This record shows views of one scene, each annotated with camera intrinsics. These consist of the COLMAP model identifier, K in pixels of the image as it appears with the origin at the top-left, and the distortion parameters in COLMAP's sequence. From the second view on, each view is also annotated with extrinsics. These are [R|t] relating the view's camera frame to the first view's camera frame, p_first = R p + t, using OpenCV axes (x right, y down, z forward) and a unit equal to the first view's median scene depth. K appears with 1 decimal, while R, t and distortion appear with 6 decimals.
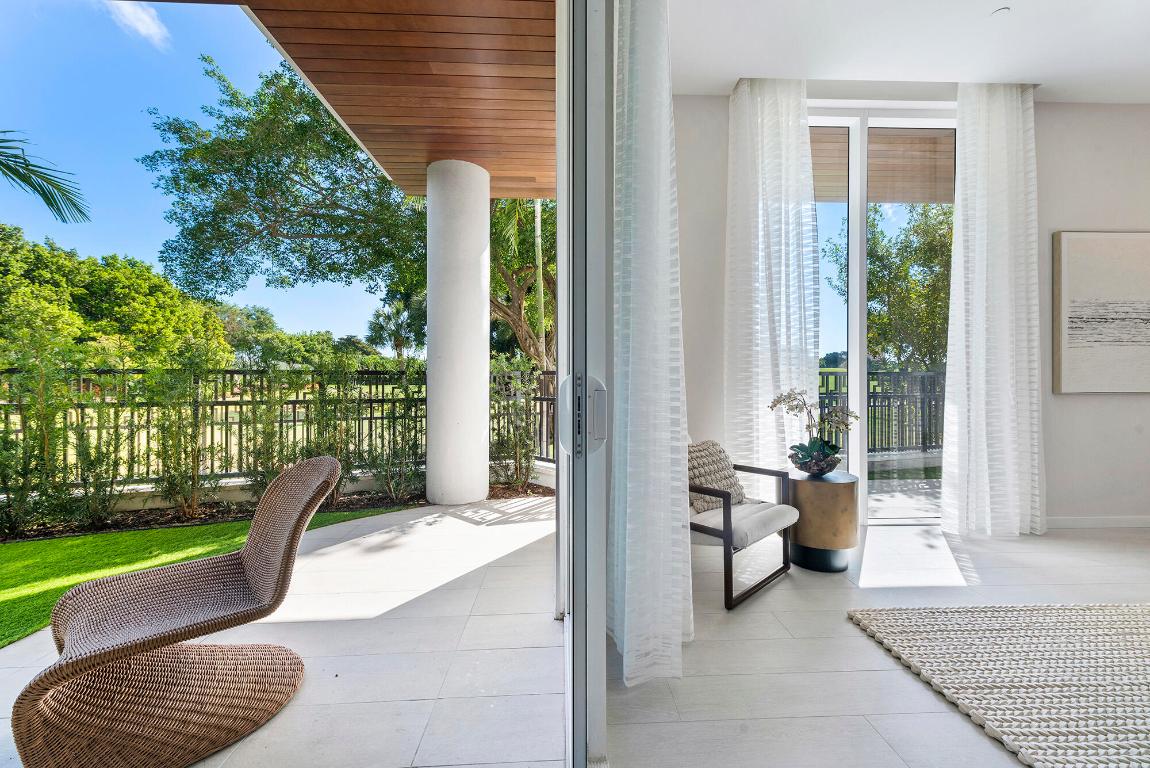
lens RADIAL K [[456.1, 0, 578.9], [0, 456.1, 380.6], [0, 0, 1]] dist [0.006721, -0.000241]
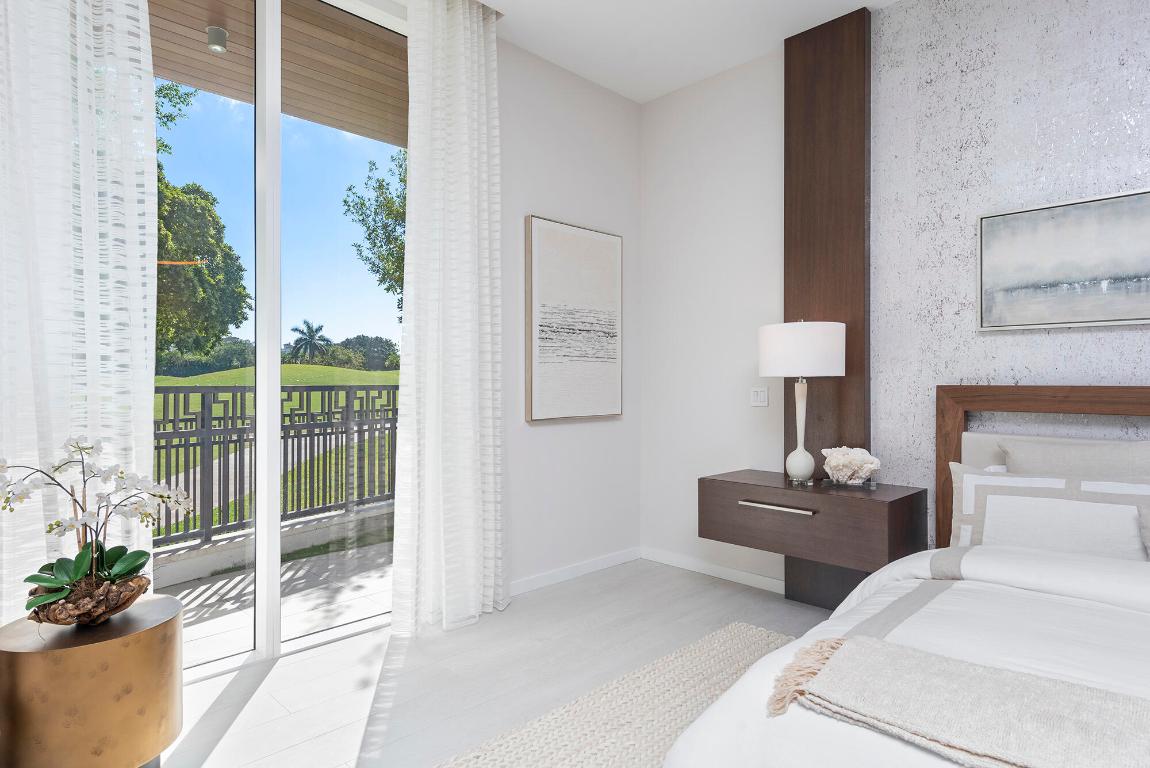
lens RADIAL K [[653.5, 0, 575.0], [0, 653.5, 384.0], [0, 0, 1]] dist [0.030406, -0.000265]
pose [[0.741162, -0.002379, 0.671322, 0.341205], [0.003296, 0.999995, -0.000096, -0.033966], [-0.671318, 0.002284, 0.741165, 0.109493]]
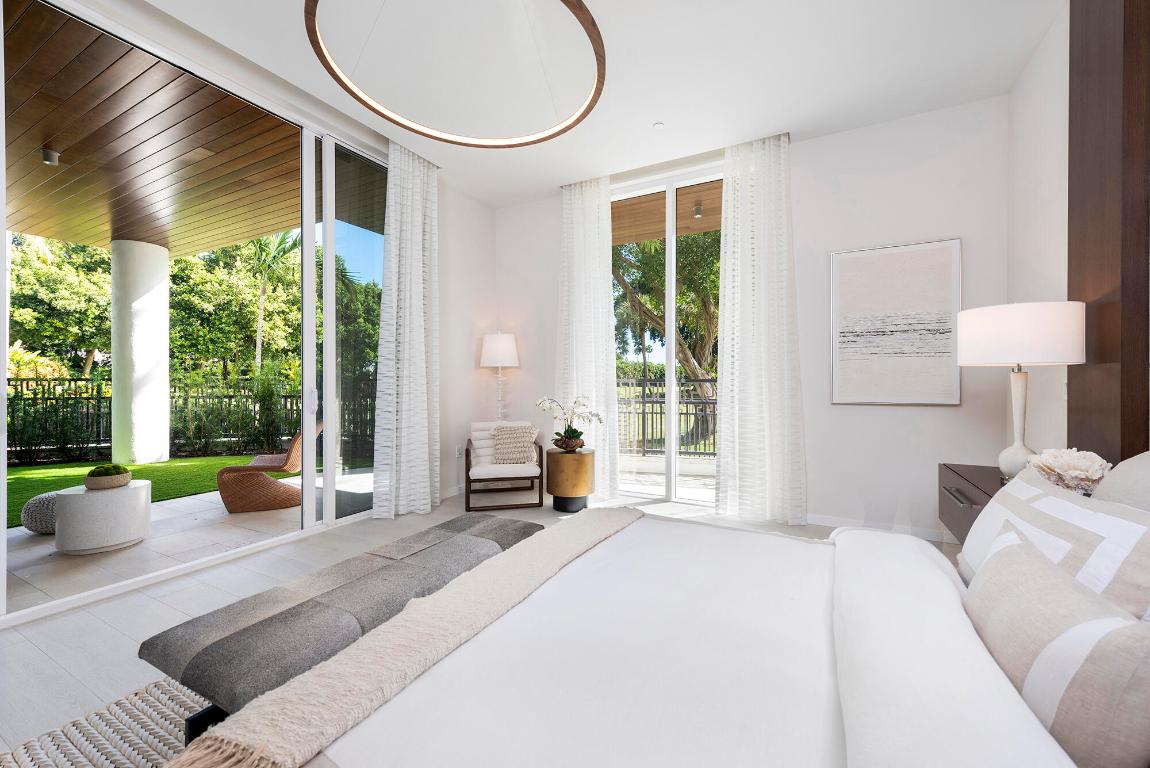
lens RADIAL K [[454.6, 0, 575.0], [0, 454.6, 384.0], [0, 0, 1]] dist [-0.000401, -0.000260]
pose [[0.862826, 0.005536, -0.505470, 1.058516], [-0.005034, 0.999985, 0.002359, -0.014748], [0.505476, 0.000509, 0.862841, -0.241915]]
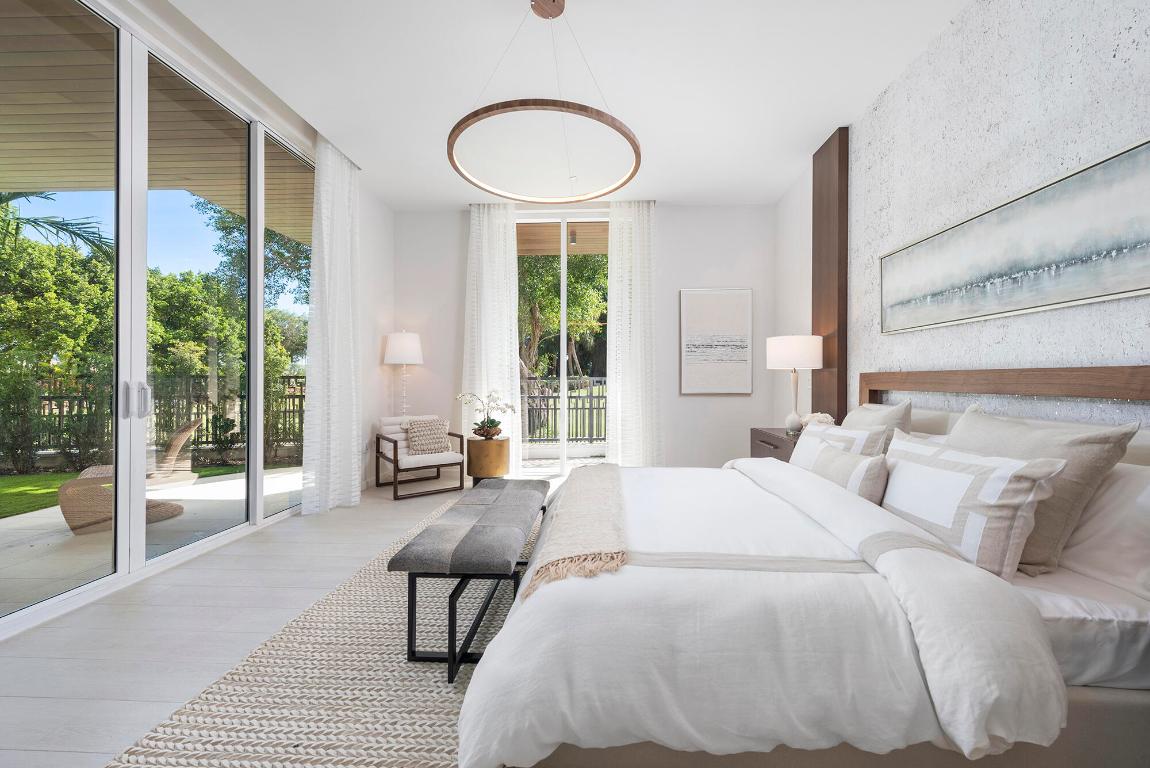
lens RADIAL K [[456.1, 0, 578.9], [0, 456.1, 380.6], [0, 0, 1]] dist [0.006721, -0.000241]
pose [[0.995586, 0.004637, -0.093741, 0.839987], [-0.005339, 0.999960, -0.007235, -0.002006], [0.093704, 0.007704, 0.995570, -0.576617]]
